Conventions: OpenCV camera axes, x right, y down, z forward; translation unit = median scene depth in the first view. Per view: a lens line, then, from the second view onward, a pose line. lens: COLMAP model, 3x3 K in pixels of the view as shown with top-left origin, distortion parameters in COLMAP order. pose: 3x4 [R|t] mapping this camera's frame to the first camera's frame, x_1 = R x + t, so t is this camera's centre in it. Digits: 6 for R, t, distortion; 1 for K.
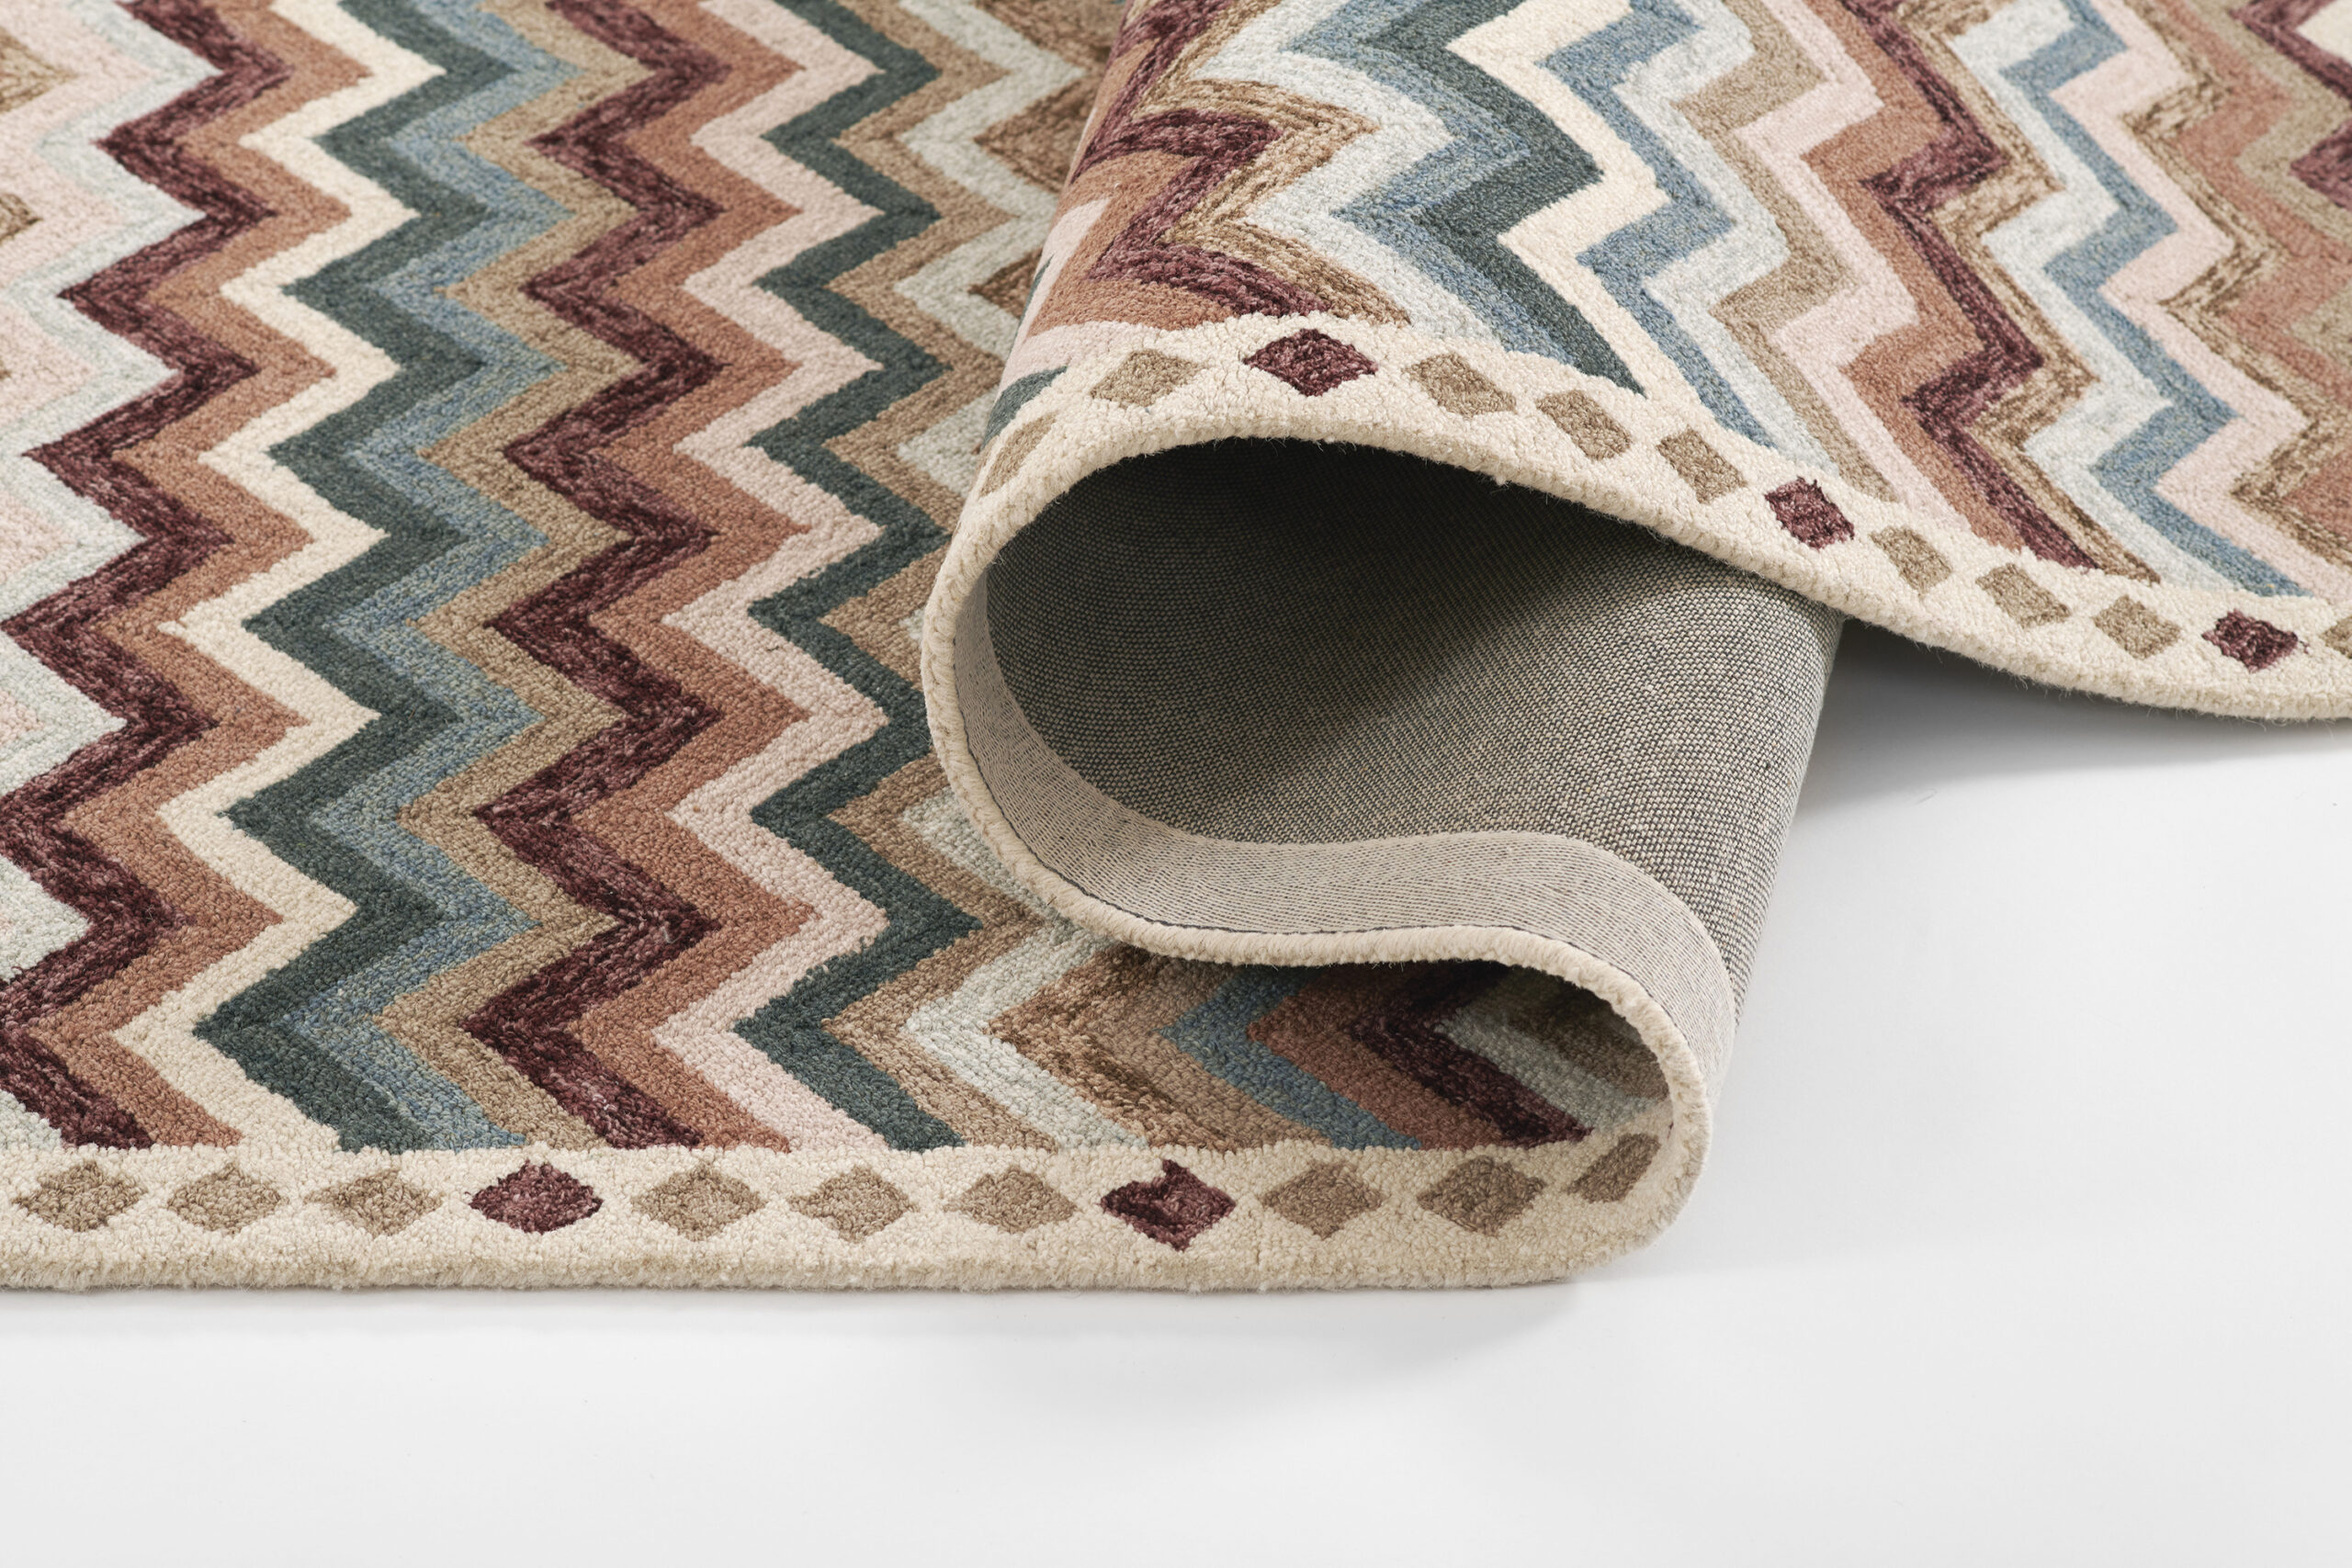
lens RADIAL K [[5430.3, 0, 1176.0], [0, 5430.3, 784.0], [0, 0, 1]] dist [-0.035180, -0.572598]
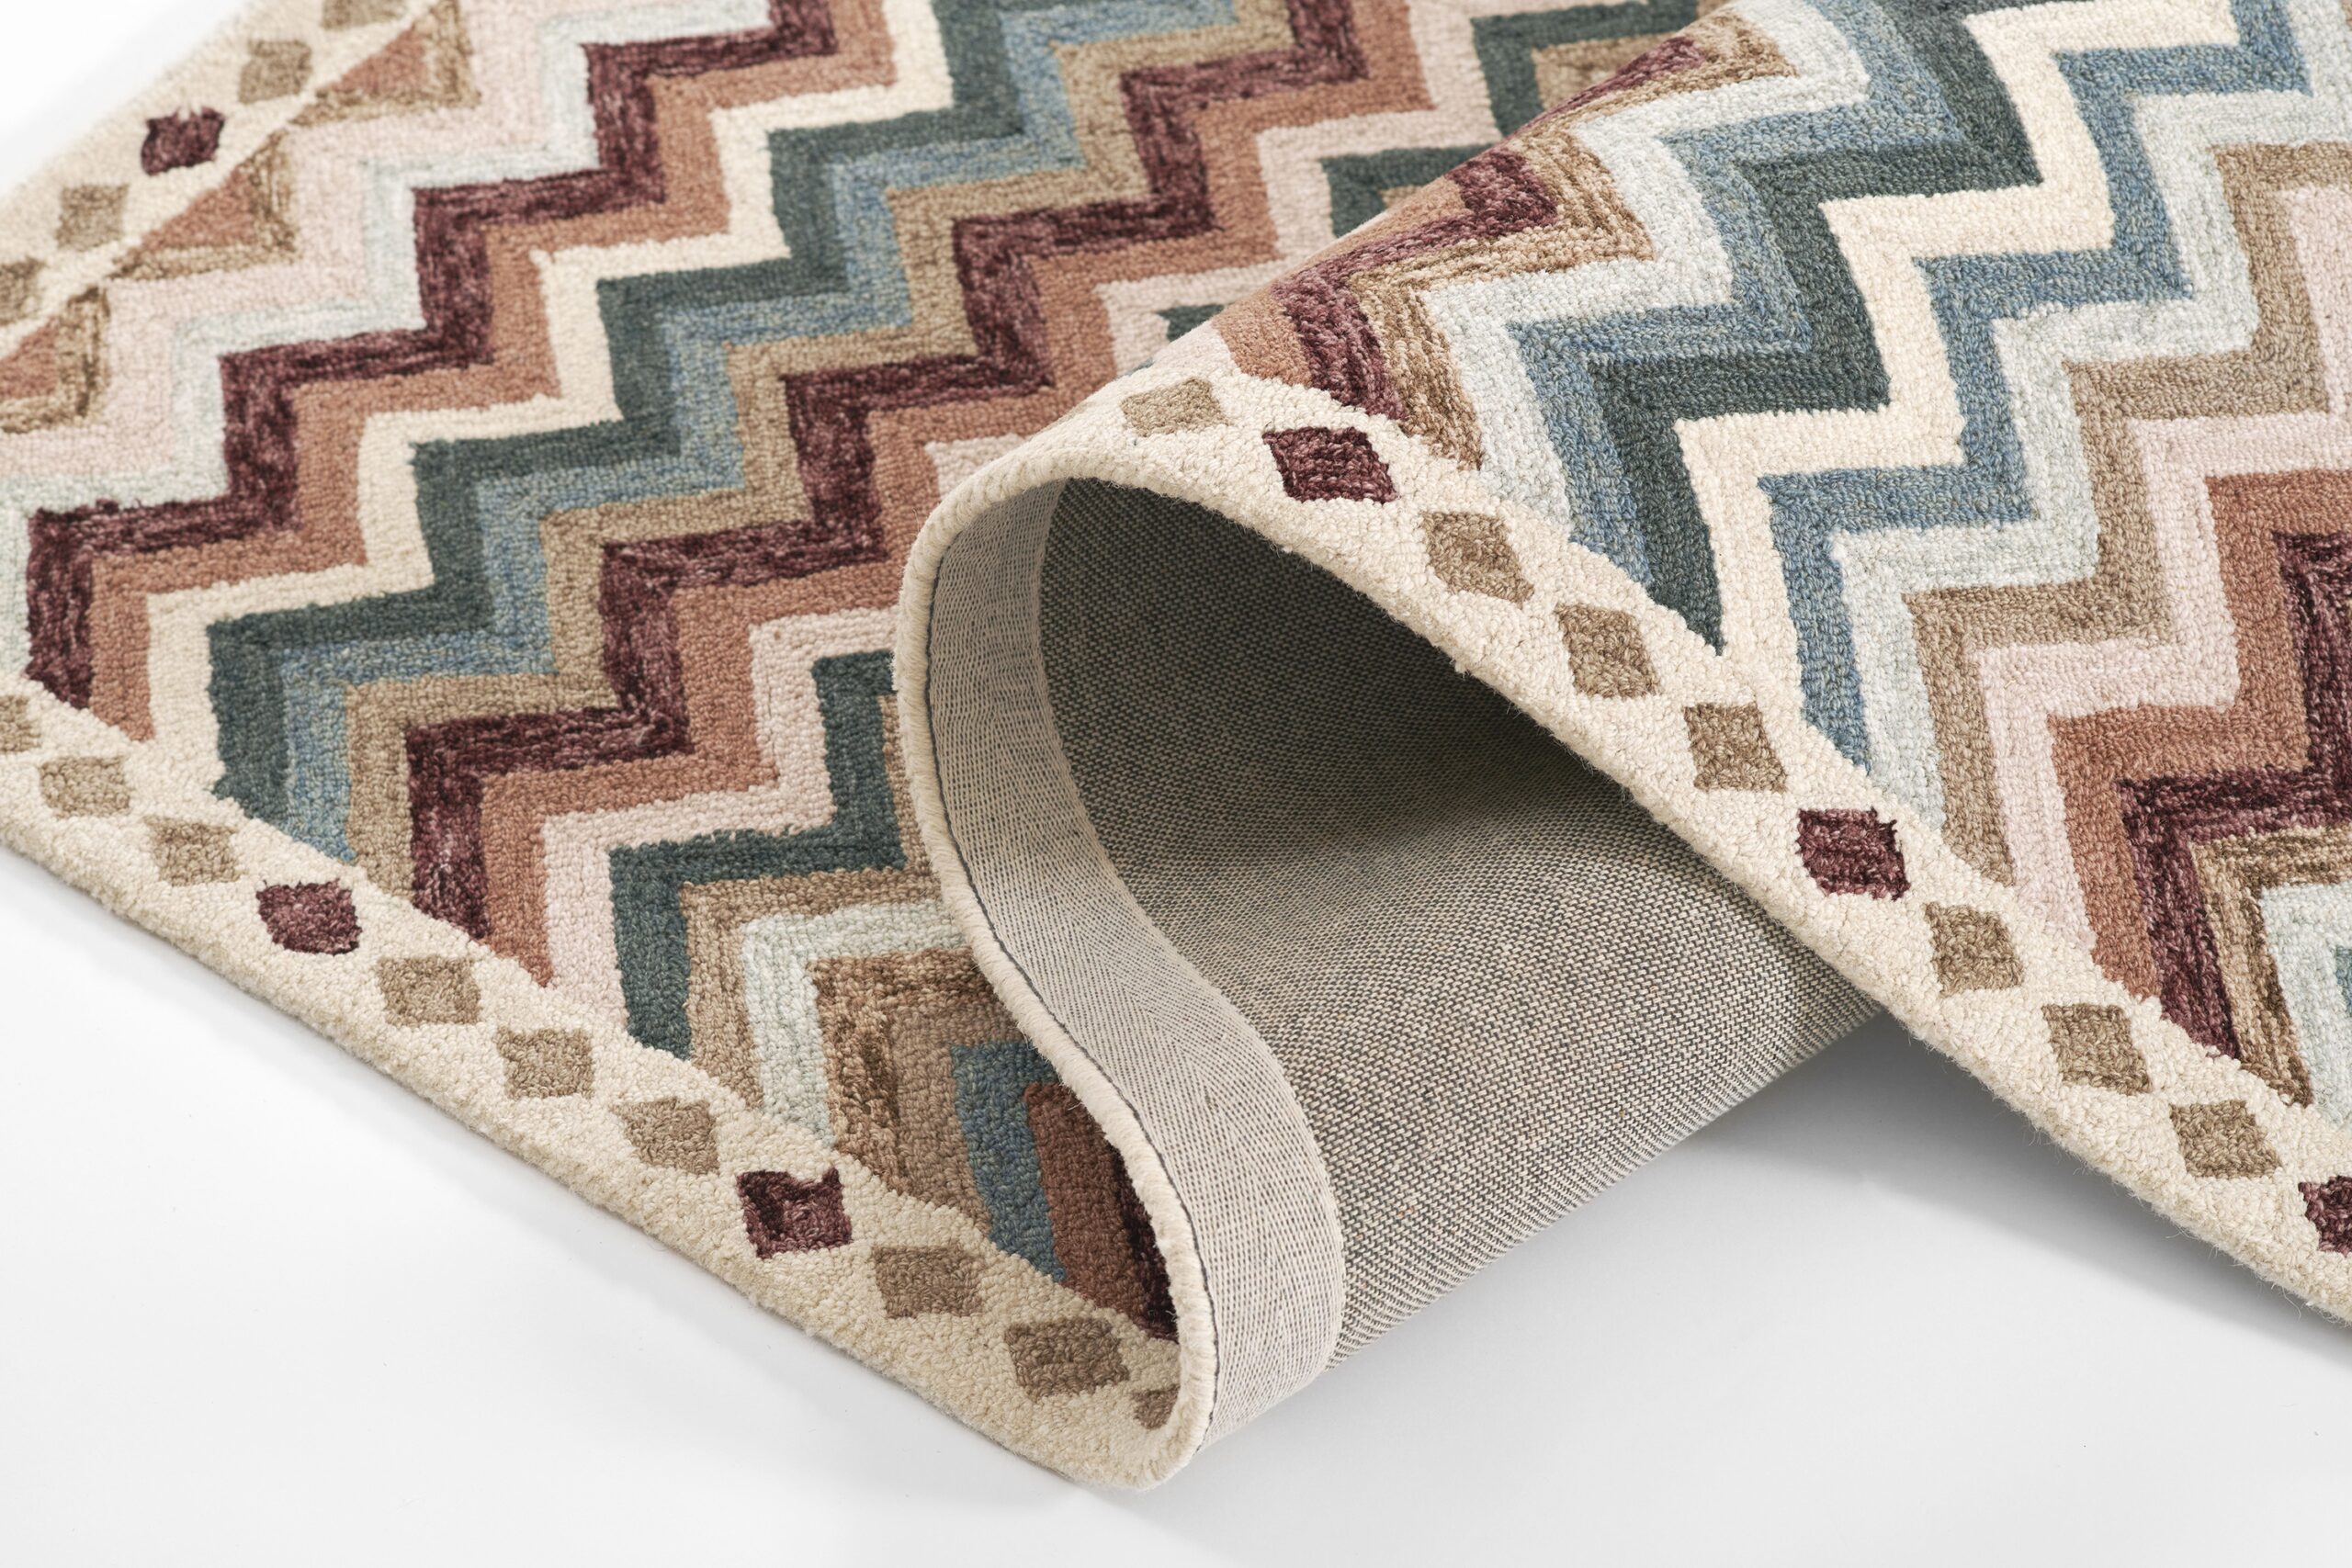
lens RADIAL K [[5430.3, 0, 1176.0], [0, 5430.3, 784.0], [0, 0, 1]] dist [-0.035180, -0.572598]
pose [[0.791684, 0.425245, -0.438638, 0.412400], [-0.381582, 0.904897, 0.188564, -0.184390], [0.477108, 0.018093, 0.878658, 0.178882]]
